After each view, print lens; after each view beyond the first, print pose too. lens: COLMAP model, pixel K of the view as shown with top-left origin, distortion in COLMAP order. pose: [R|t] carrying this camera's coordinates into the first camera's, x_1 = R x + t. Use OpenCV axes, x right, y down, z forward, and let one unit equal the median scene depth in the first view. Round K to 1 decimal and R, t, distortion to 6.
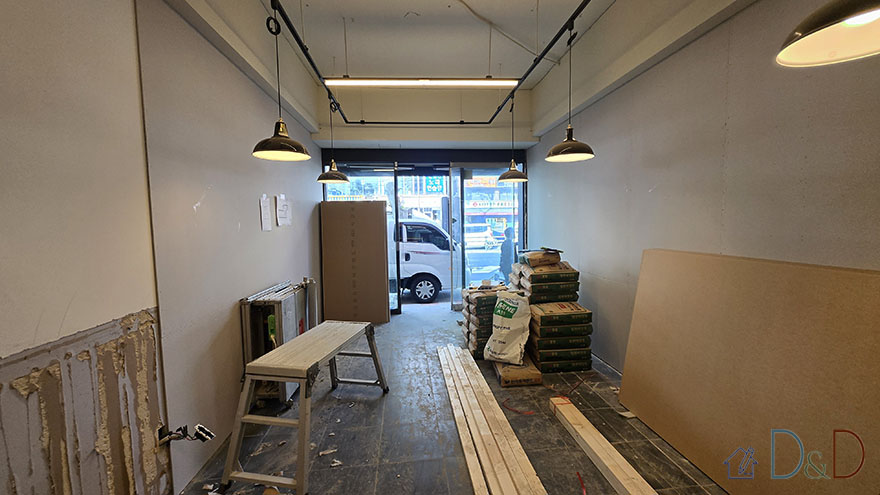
lens RADIAL K [[345.1, 0, 439.8], [0, 345.1, 243.6], [0, 0, 1]] dist [-0.001940, -0.000156]
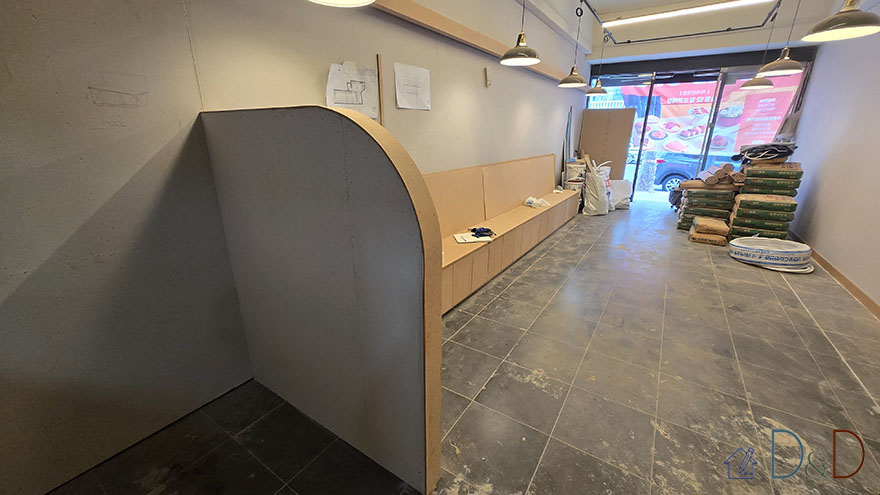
lens RADIAL K [[345.1, 0, 441.4], [0, 345.1, 248.2], [0, 0, 1]] dist [-0.001940, -0.000156]
pose [[0.777020, 0.220974, -0.589415, 0.162886], [-0.058804, 0.957745, 0.281543, 0.062134], [0.626723, -0.184105, 0.757181, -0.555839]]
